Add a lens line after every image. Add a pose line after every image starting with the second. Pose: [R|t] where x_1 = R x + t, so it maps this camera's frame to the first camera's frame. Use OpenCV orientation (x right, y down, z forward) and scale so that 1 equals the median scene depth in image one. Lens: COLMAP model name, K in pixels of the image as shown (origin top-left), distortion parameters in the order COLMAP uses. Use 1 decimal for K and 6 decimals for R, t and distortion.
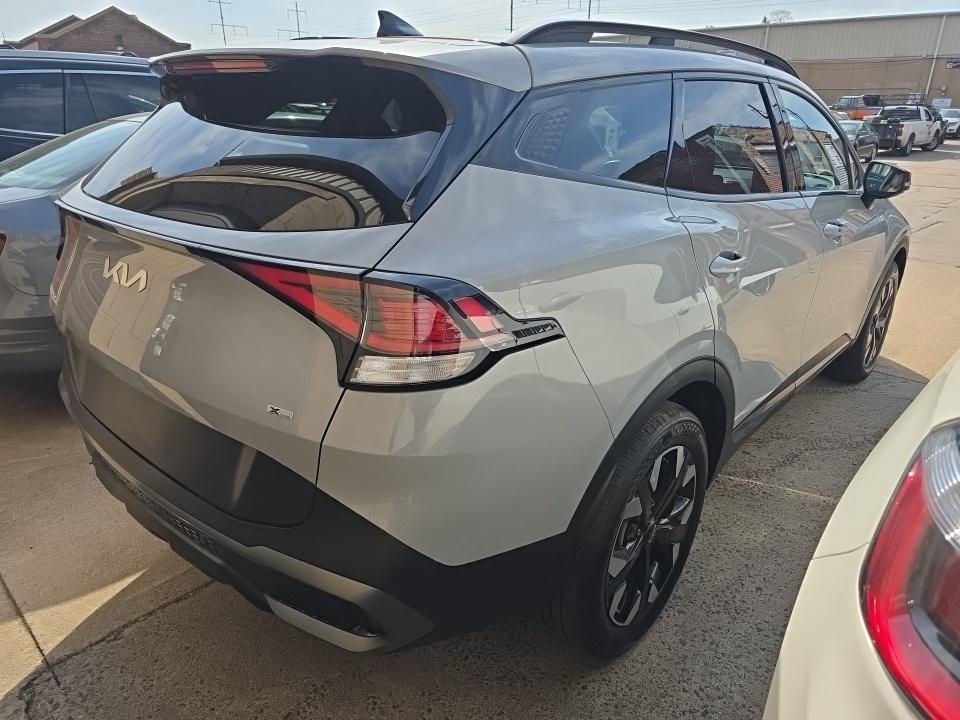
lens RADIAL K [[648.6, 0, 479.5], [0, 648.6, 361.6], [0, 0, 1]] dist [0.034795, -0.029264]
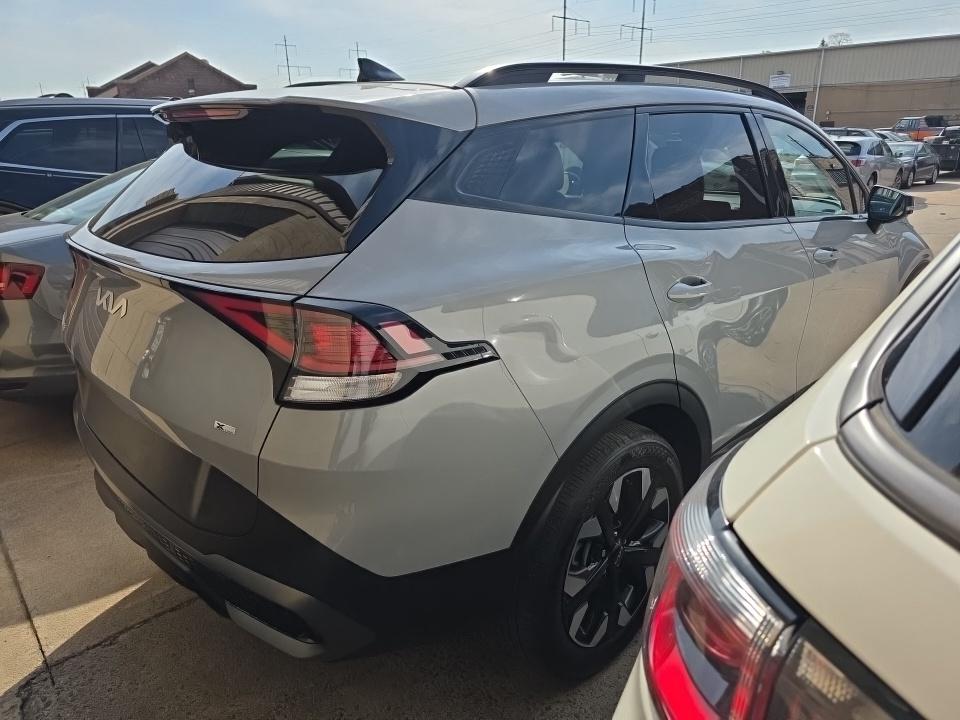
lens RADIAL K [[648.6, 0, 482.1], [0, 648.6, 357.9], [0, 0, 1]] dist [0.034795, -0.029264]
pose [[0.997142, 0.001992, -0.075519, 0.139210], [-0.005480, 0.998926, -0.046002, 0.006215], [0.075346, 0.046285, 0.996083, -0.038228]]
